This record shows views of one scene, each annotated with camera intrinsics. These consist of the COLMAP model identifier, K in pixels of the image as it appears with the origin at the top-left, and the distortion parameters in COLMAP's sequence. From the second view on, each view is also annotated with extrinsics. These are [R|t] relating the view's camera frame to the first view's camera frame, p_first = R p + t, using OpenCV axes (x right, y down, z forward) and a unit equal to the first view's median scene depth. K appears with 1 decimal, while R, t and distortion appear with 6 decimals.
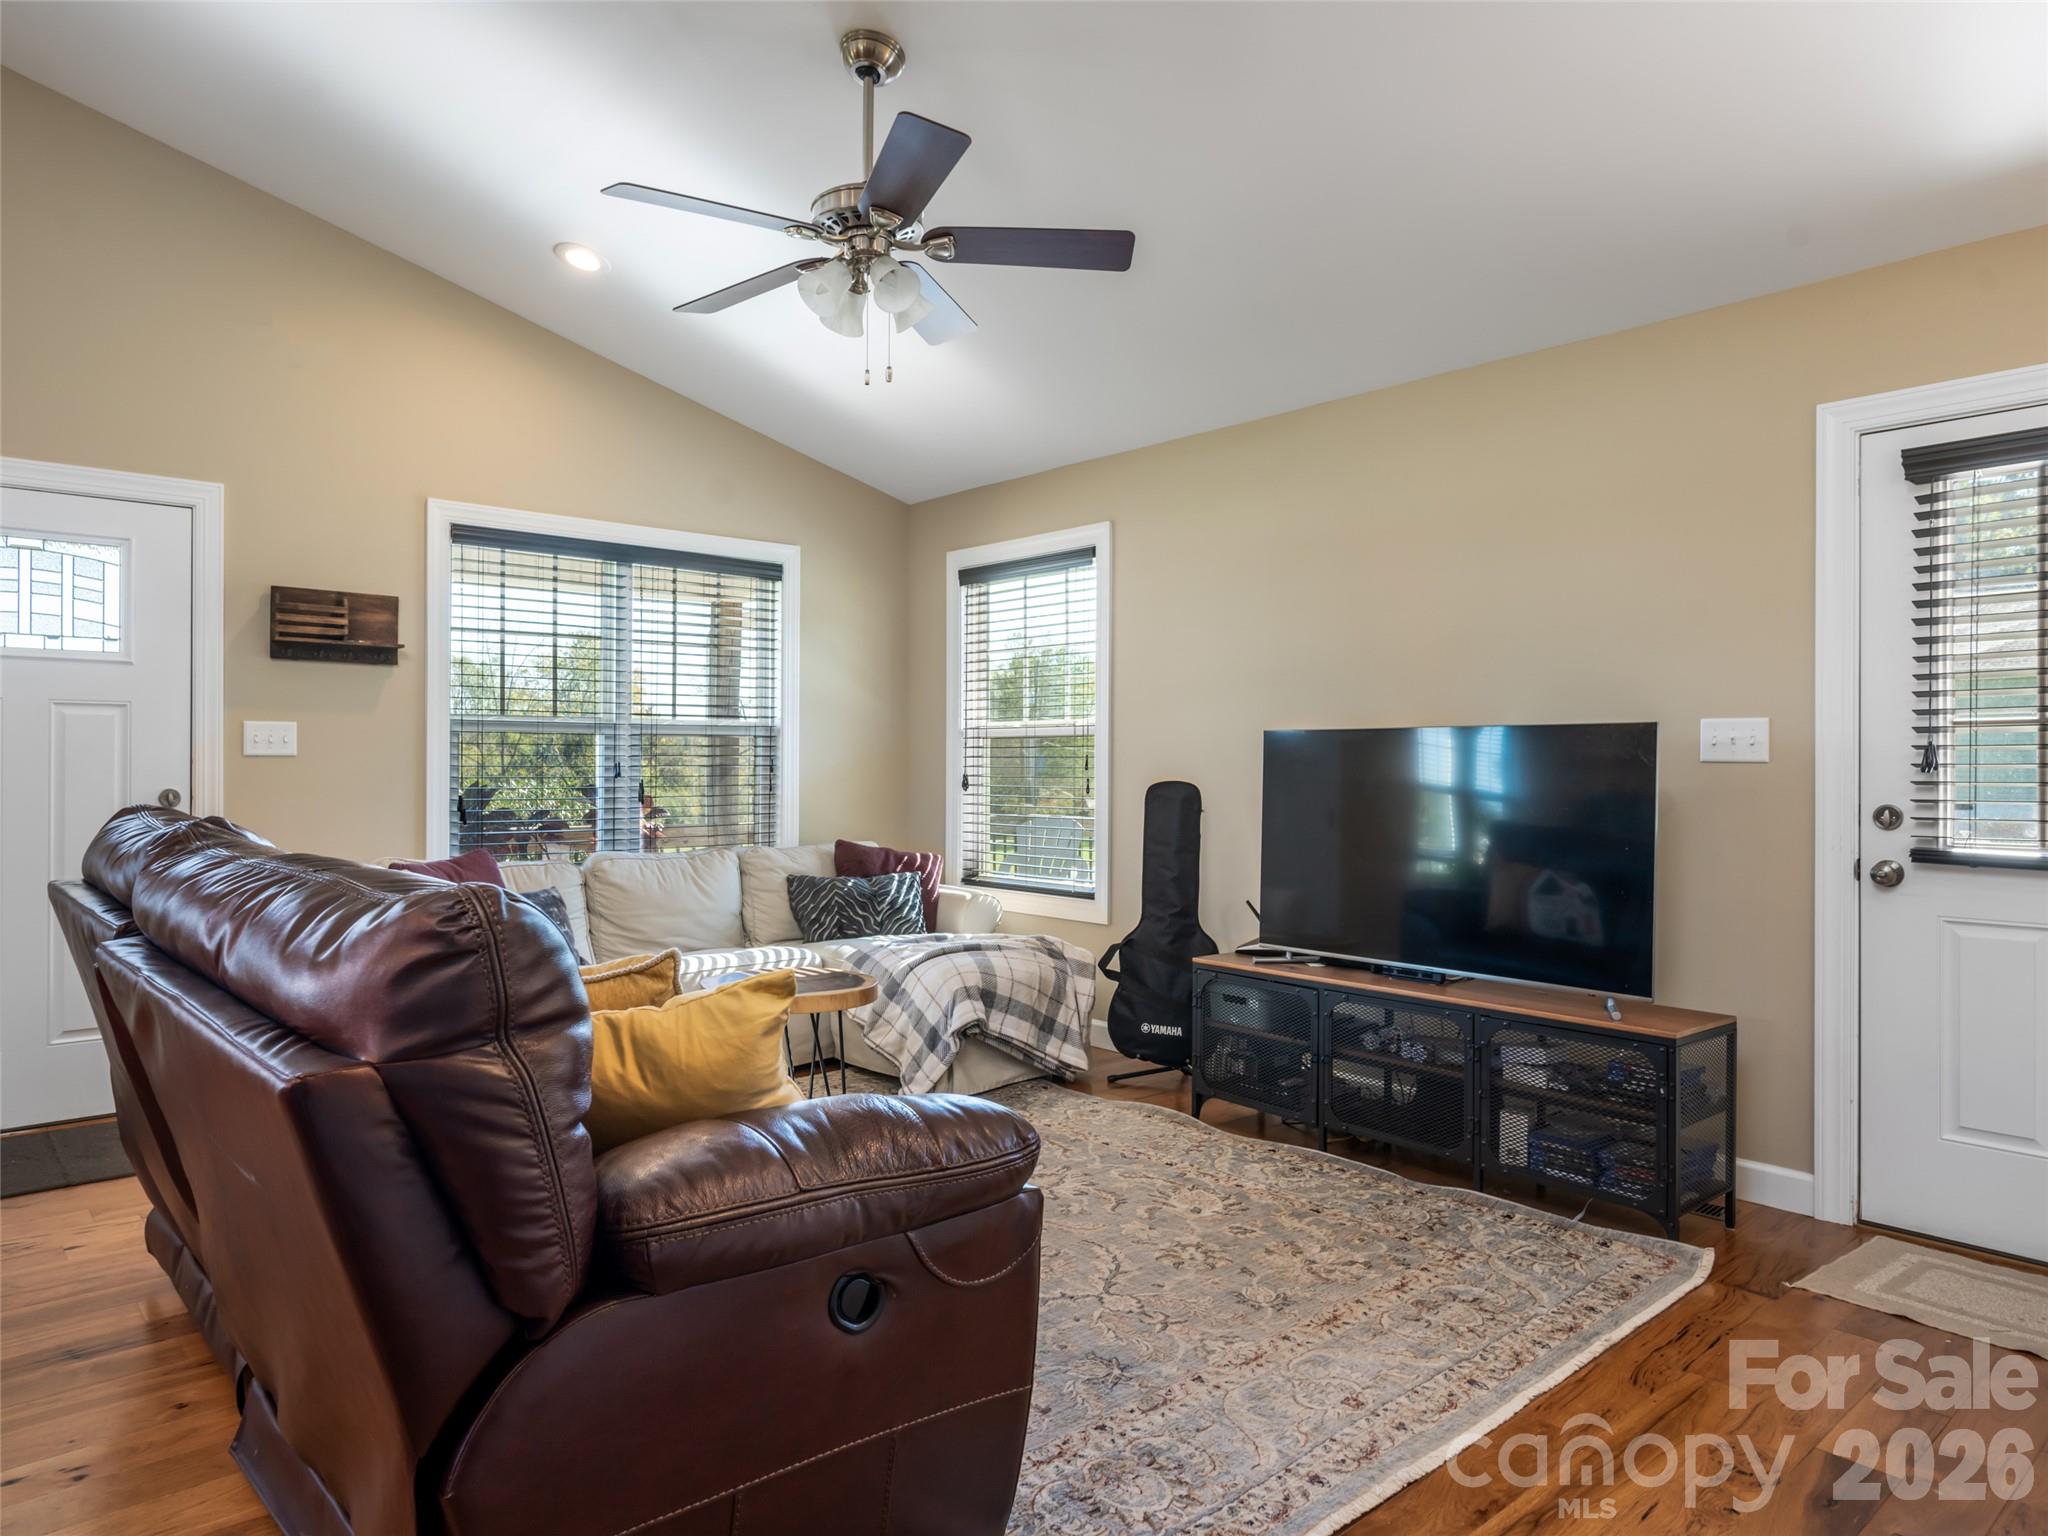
lens RADIAL K [[1311.7, 0, 1006.0], [0, 1311.7, 777.6], [0, 0, 1]] dist [-0.004717, 0.001931]
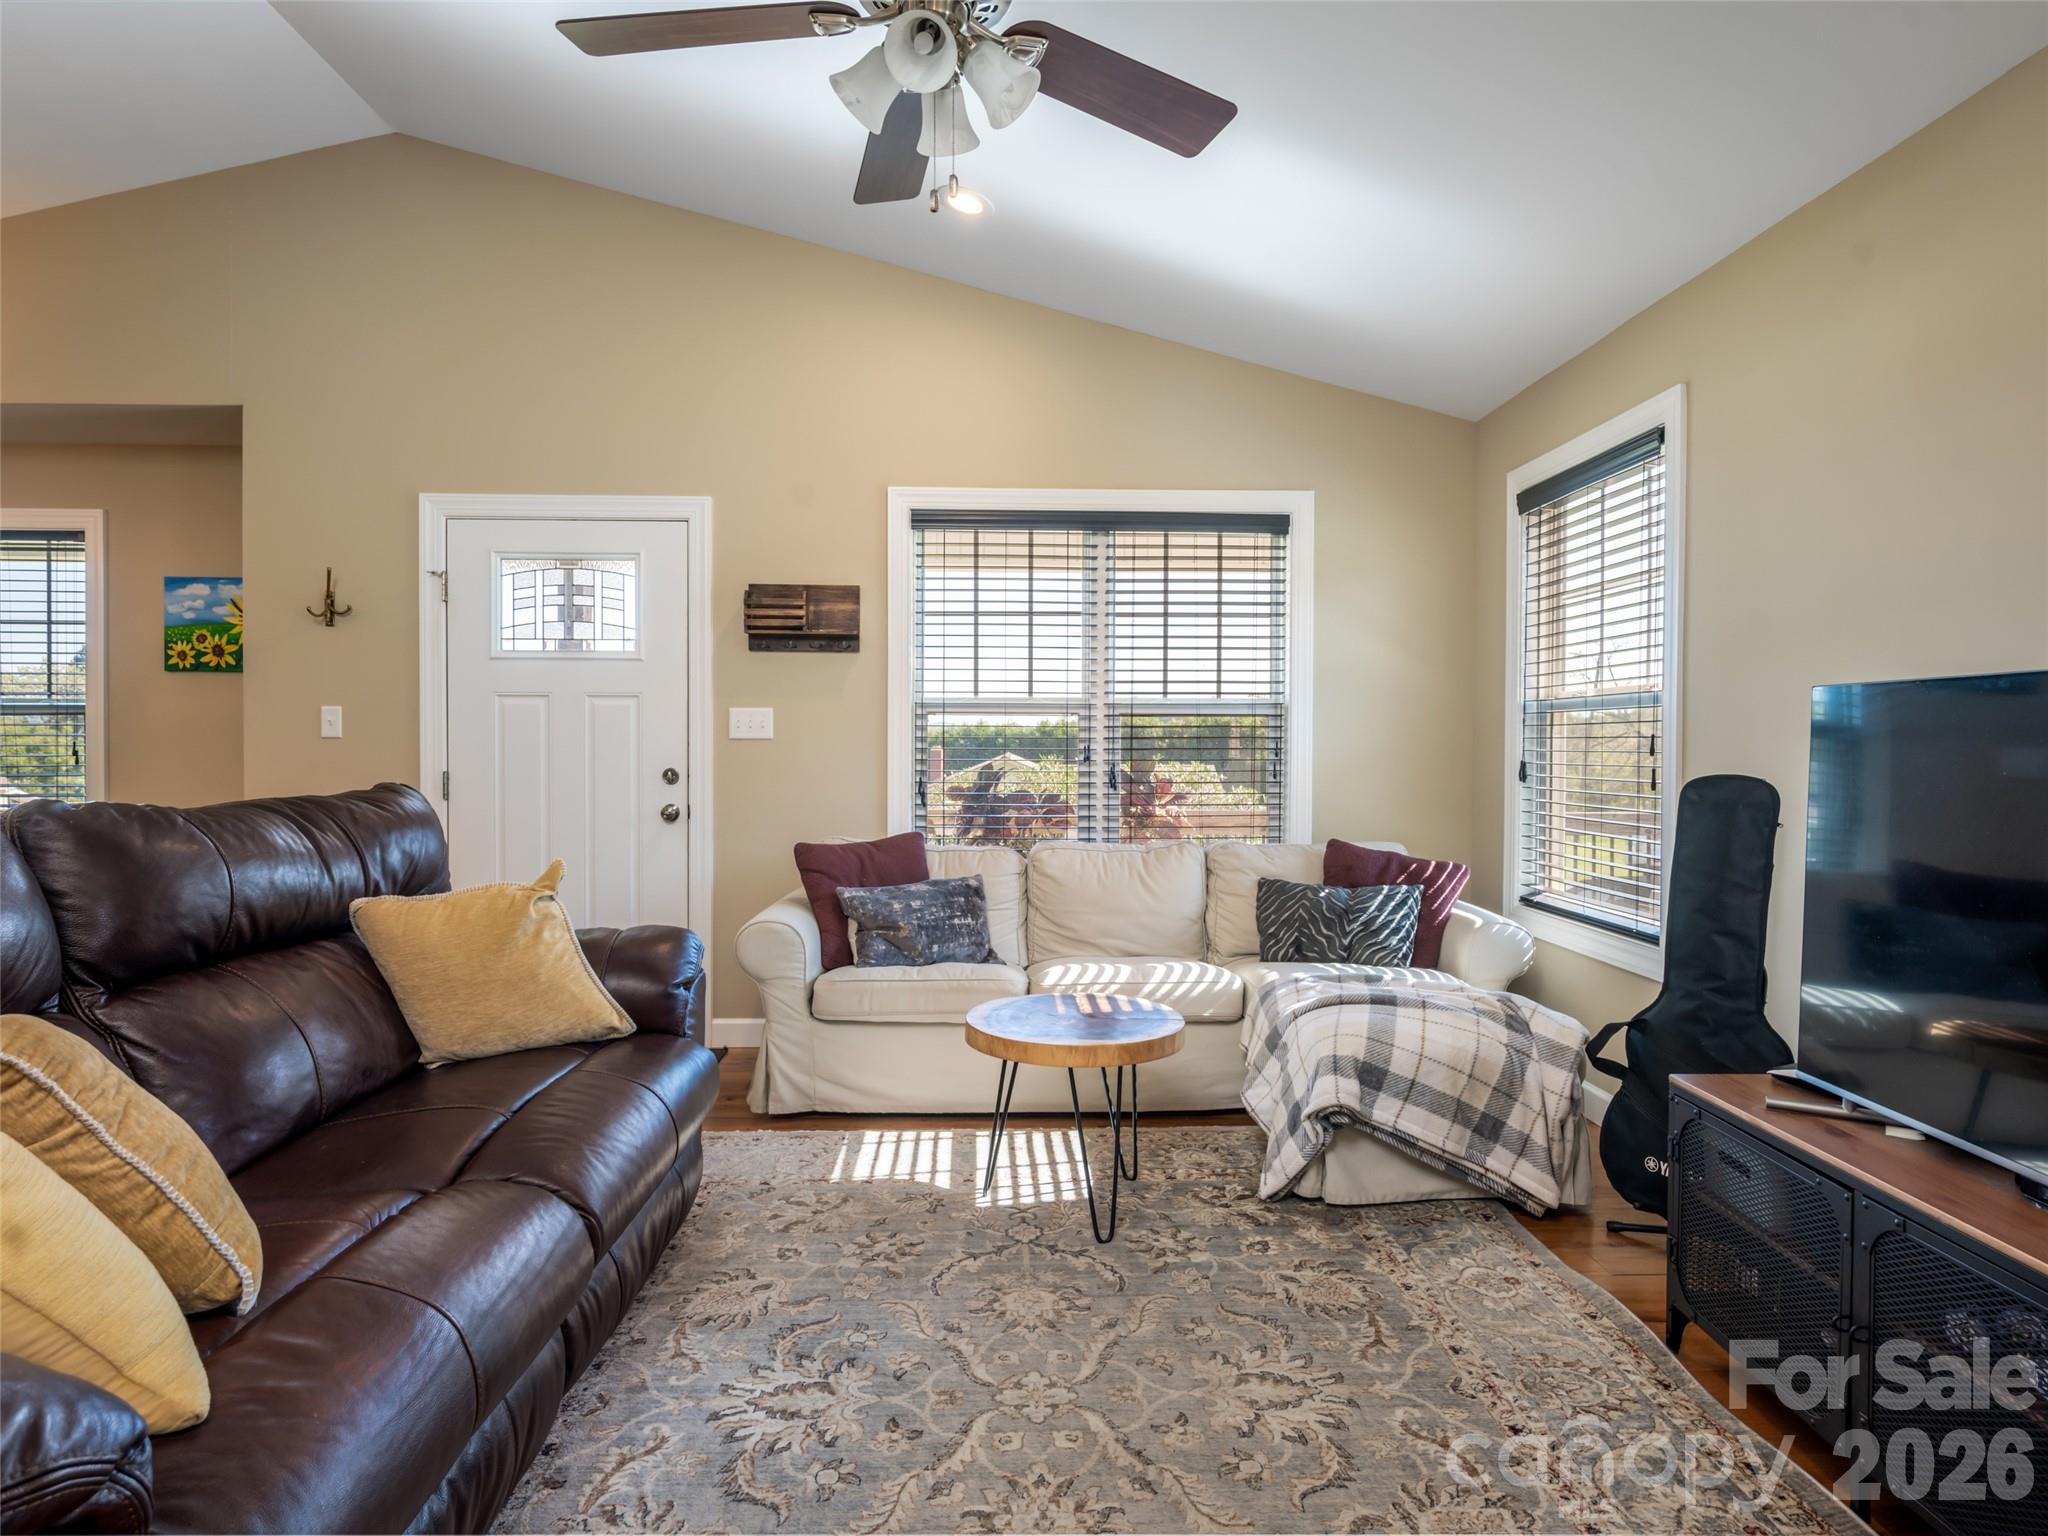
lens RADIAL K [[1173.4, 0, 1020.2], [0, 1173.4, 769.5], [0, 0, 1]] dist [0.004182, 0.001740]
pose [[0.768341, 0.013239, -0.639904, 0.230131], [-0.007726, 0.999905, 0.011411, -0.003870], [0.639994, -0.003824, 0.768370, 0.364164]]
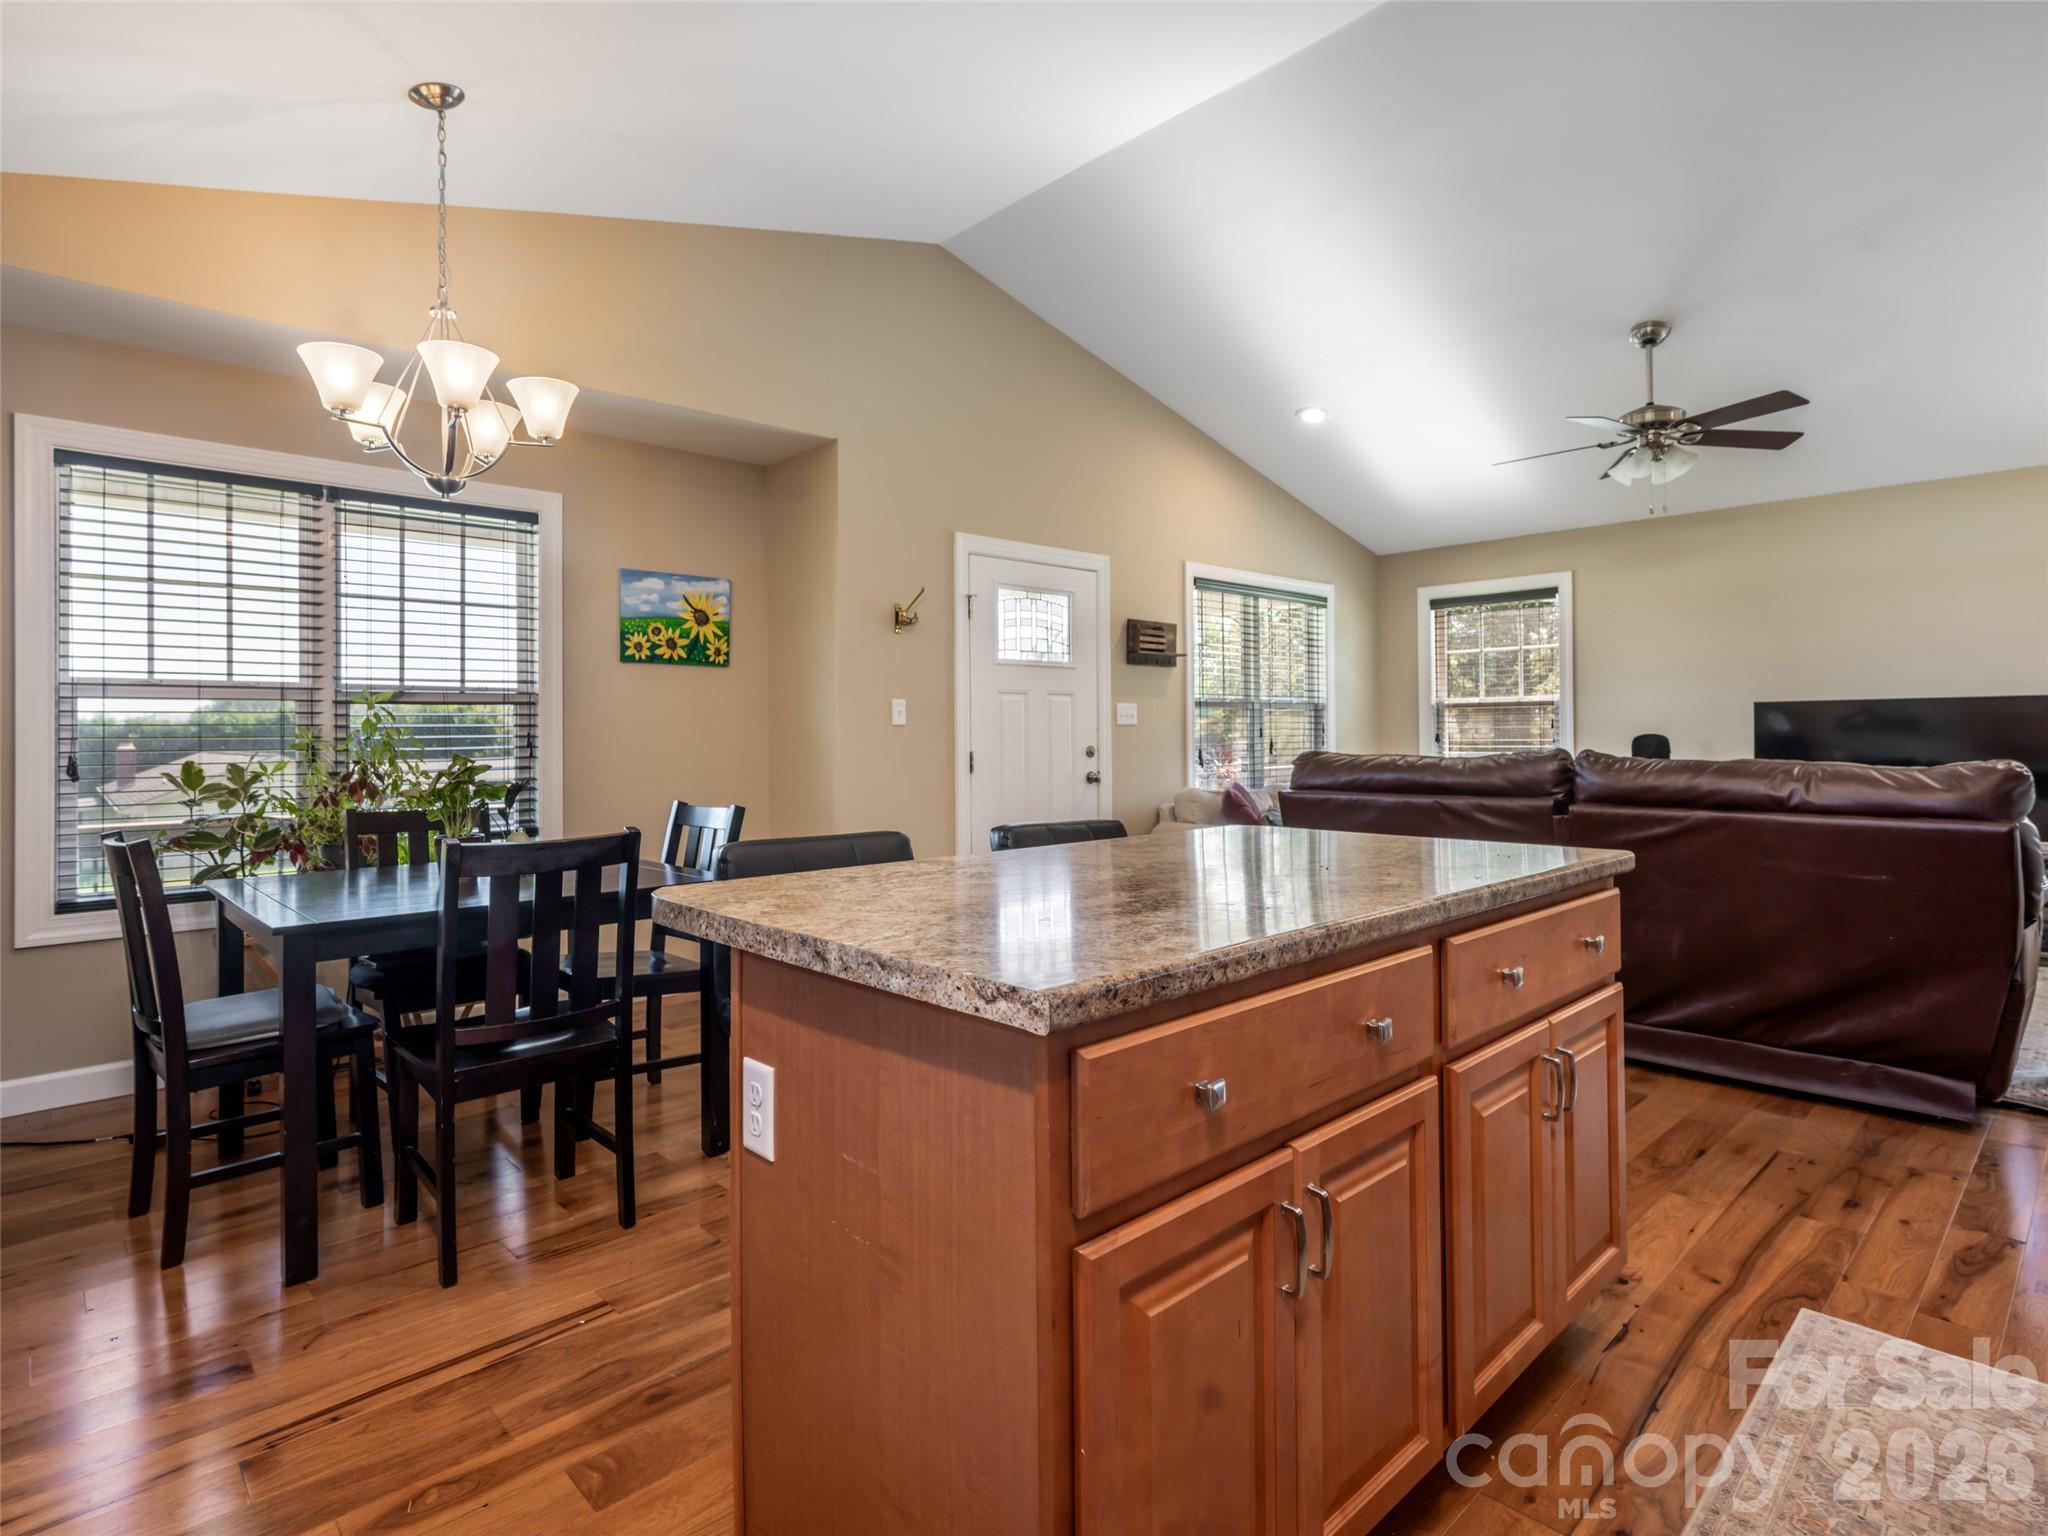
lens RADIAL K [[1080.0, 0, 1023.6], [0, 1080.0, 724.3], [0, 0, 1]] dist [-0.012376, 0.001006]
pose [[0.998864, -0.010300, 0.046527, -0.707166], [0.010933, 0.999851, -0.013359, -0.000784], [-0.046383, 0.013853, 0.998828, -0.293959]]
